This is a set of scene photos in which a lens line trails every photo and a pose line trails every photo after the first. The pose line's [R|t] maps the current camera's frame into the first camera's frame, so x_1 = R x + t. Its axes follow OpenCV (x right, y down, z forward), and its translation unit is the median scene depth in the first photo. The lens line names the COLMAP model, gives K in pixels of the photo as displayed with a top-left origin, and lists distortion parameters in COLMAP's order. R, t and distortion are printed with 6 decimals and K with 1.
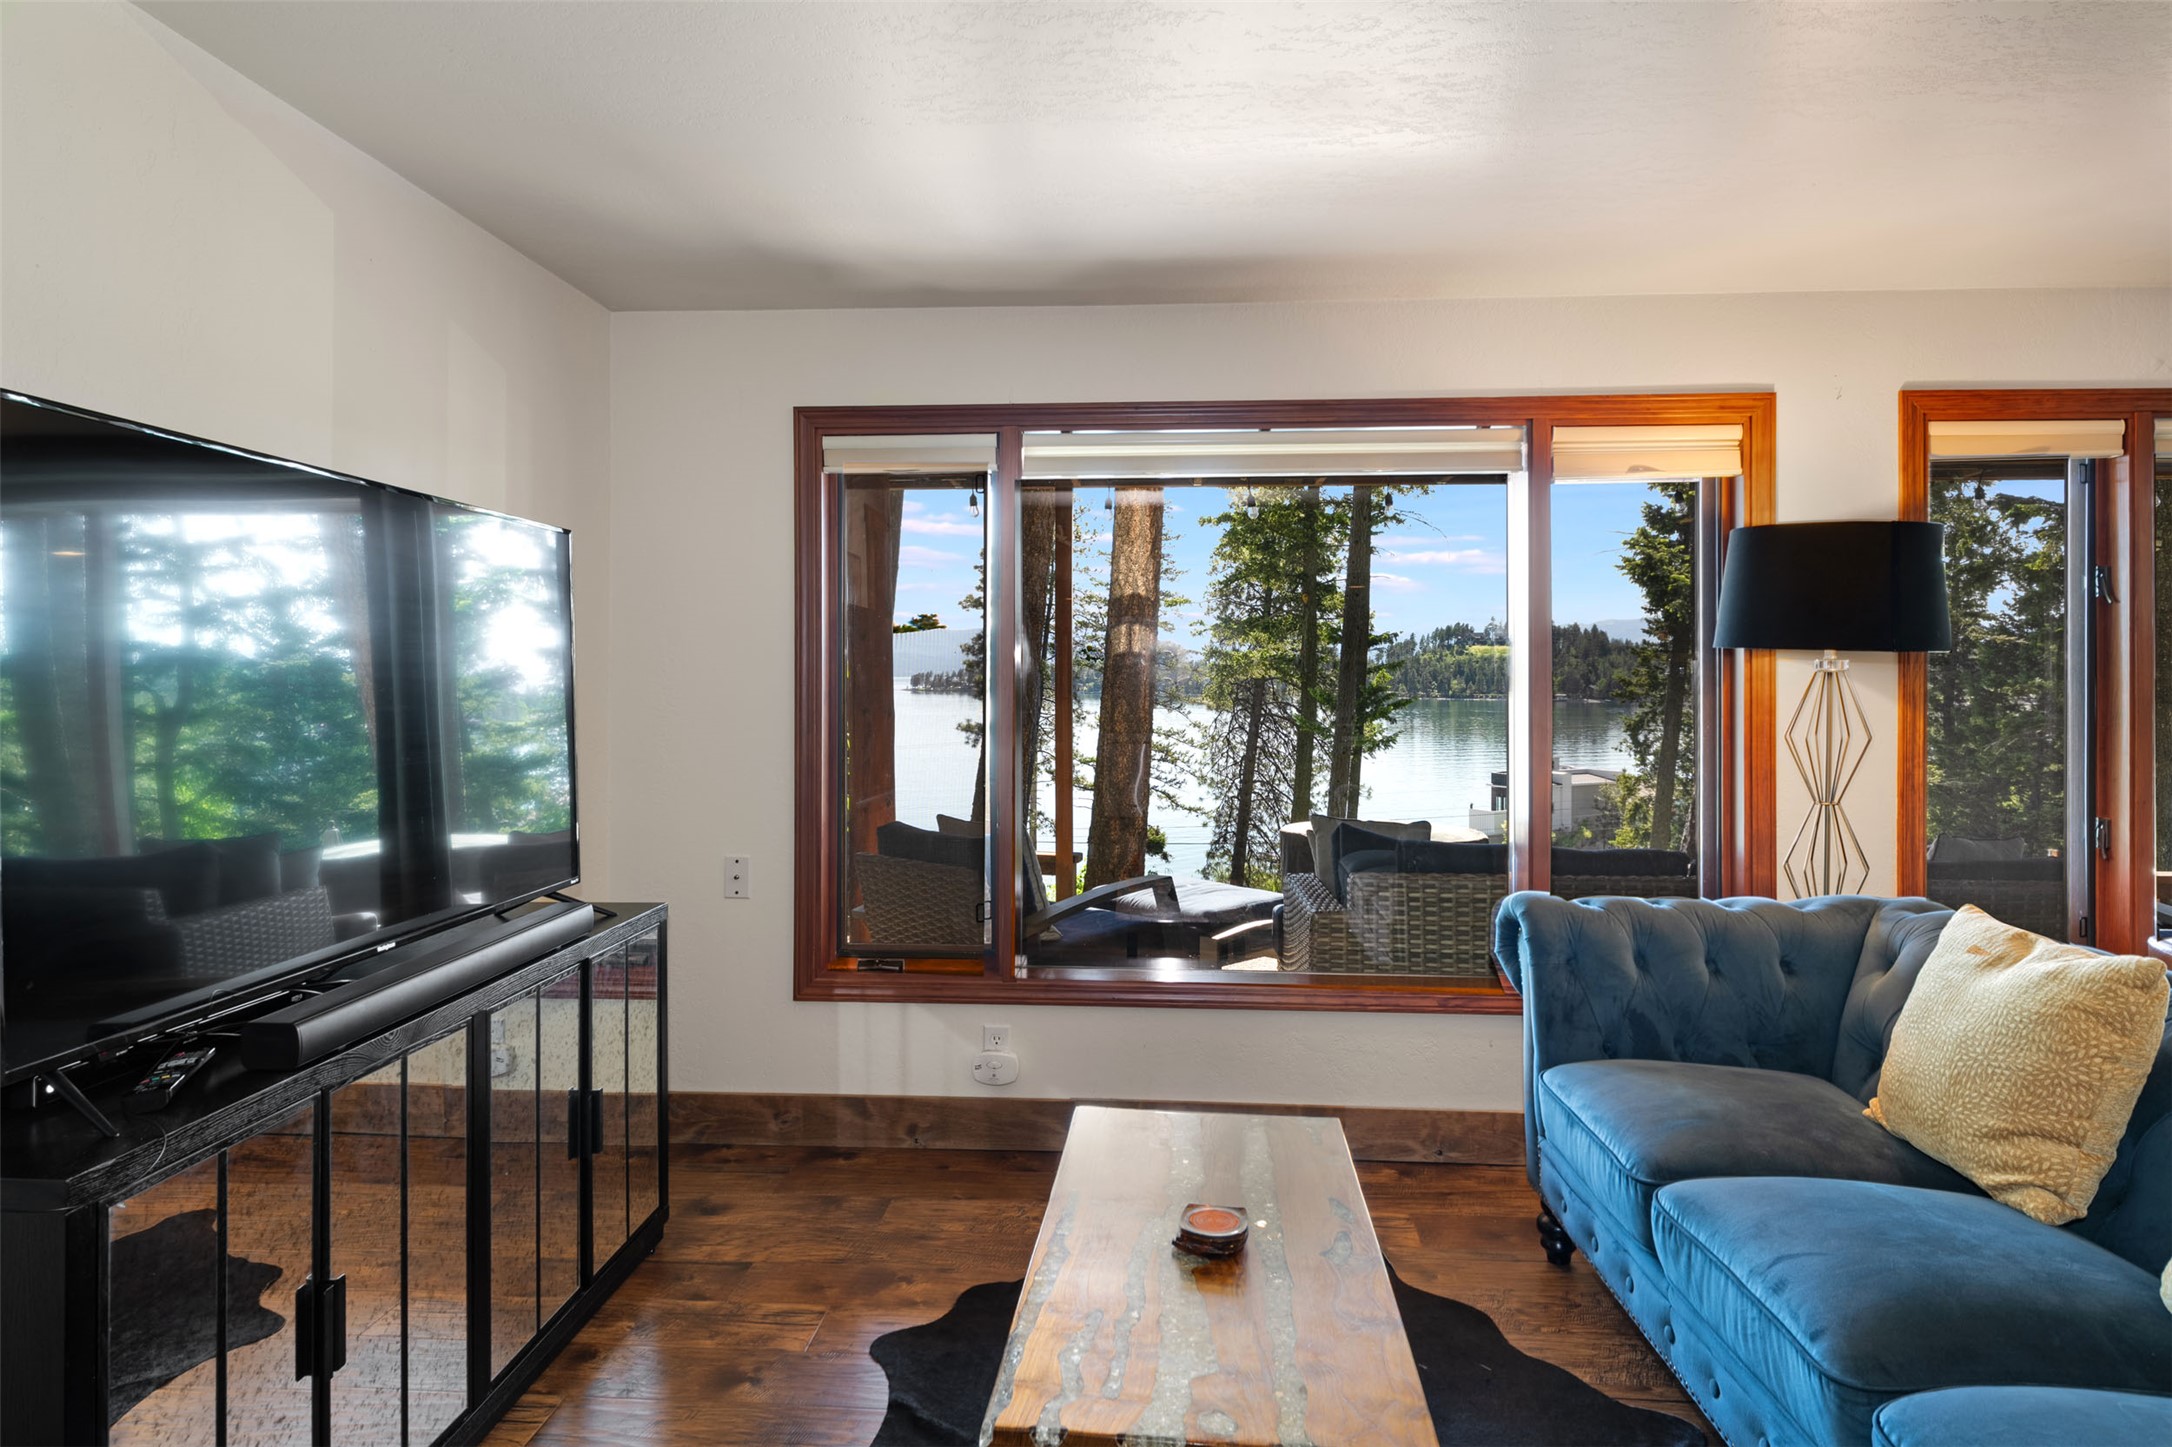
lens RADIAL K [[1208.6, 0, 1065.3], [0, 1208.6, 725.2], [0, 0, 1]] dist [0.001088, -0.002207]
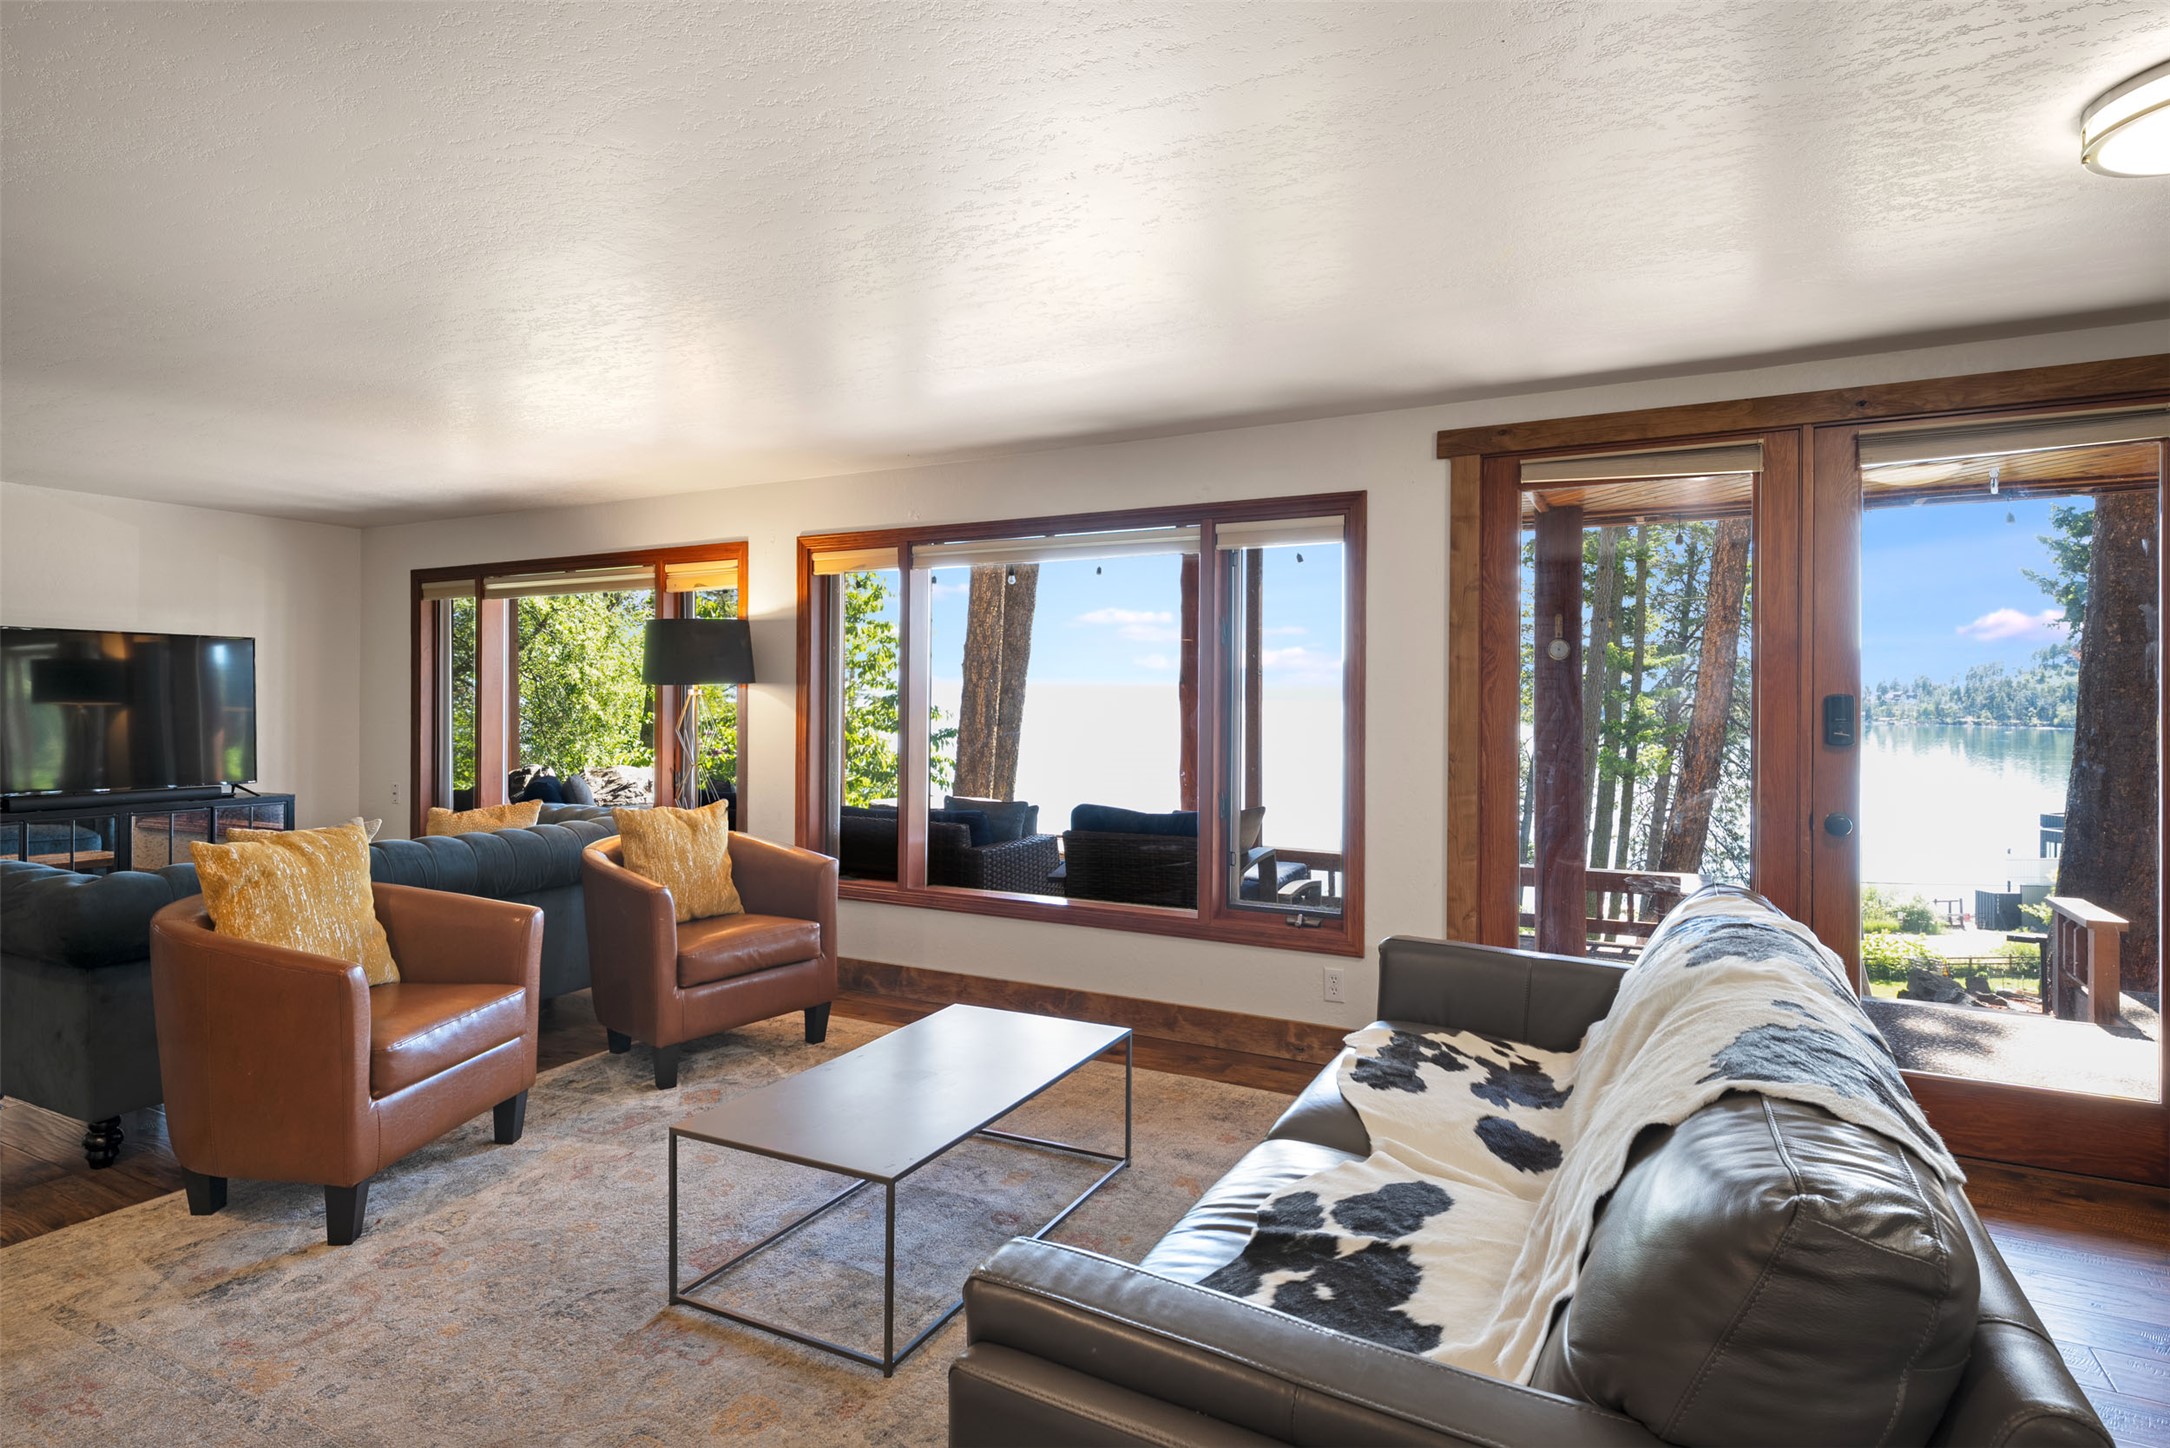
lens RADIAL K [[1131.0, 0, 1081.6], [0, 1131.0, 718.8], [0, 0, 1]] dist [0.002846, -0.001913]
pose [[0.913471, 0.007160, -0.406840, 1.380409], [-0.017269, 0.999627, -0.021181, 0.014696], [0.406537, 0.026374, 0.913254, -0.270613]]
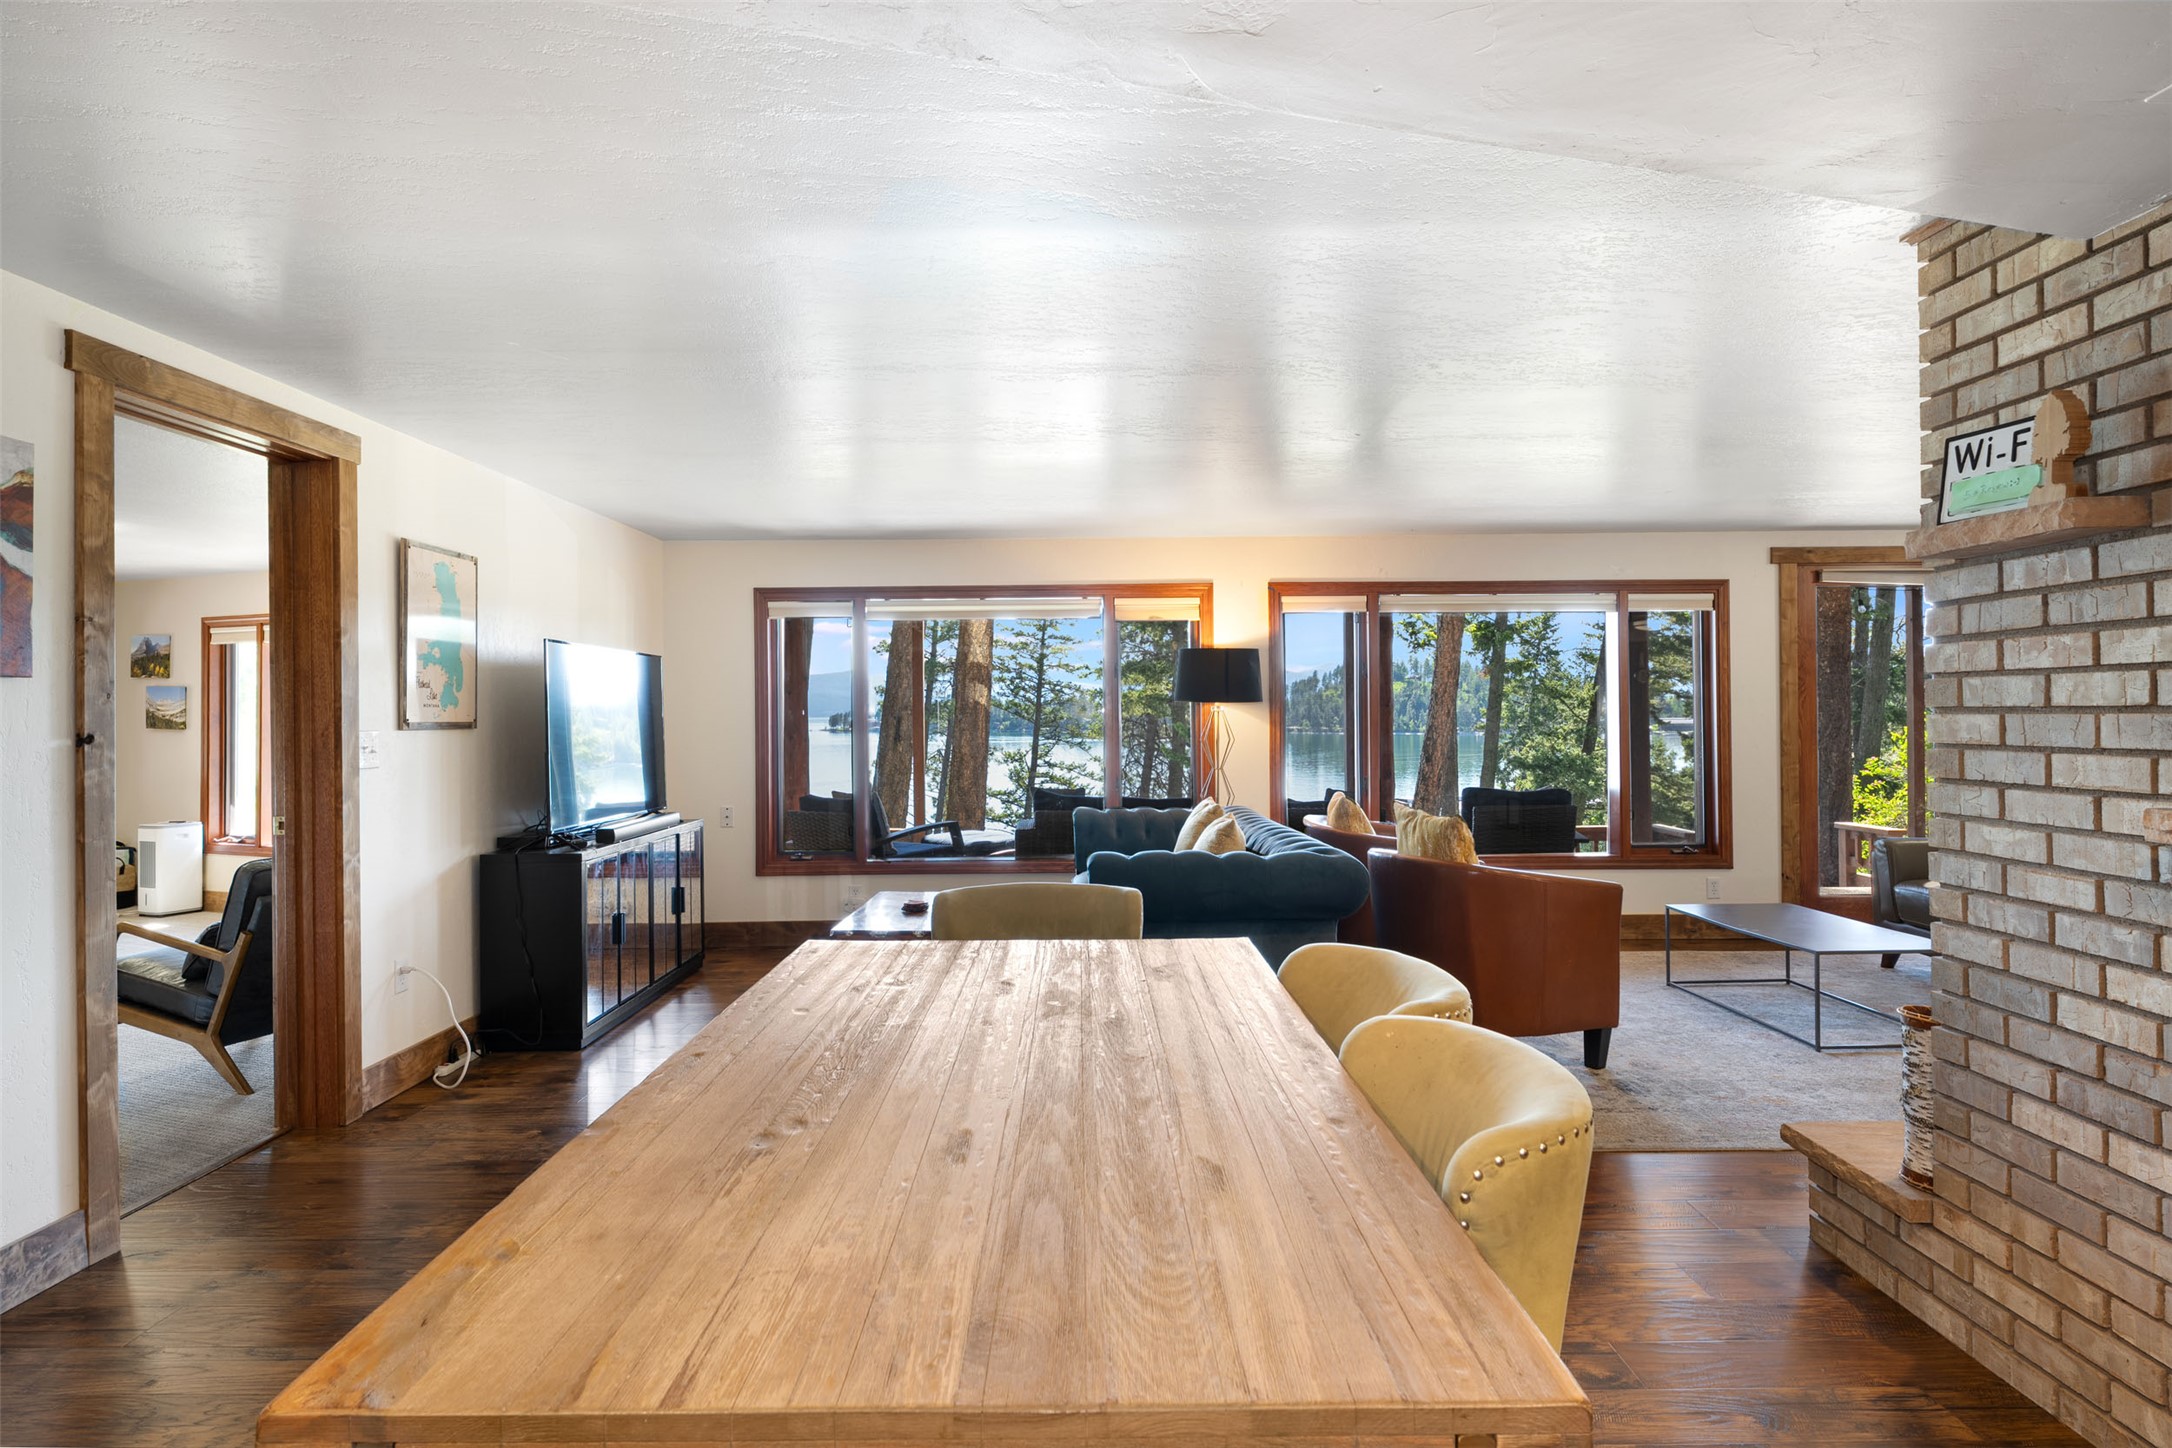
lens RADIAL K [[1208.6, 0, 1076.4], [0, 1208.6, 719.6], [0, 0, 1]] dist [0.001088, -0.002207]
pose [[0.997243, -0.012193, 0.073200, 0.142173], [0.014846, 0.999249, -0.035803, 0.035602], [-0.072708, 0.036791, 0.996674, -0.906922]]
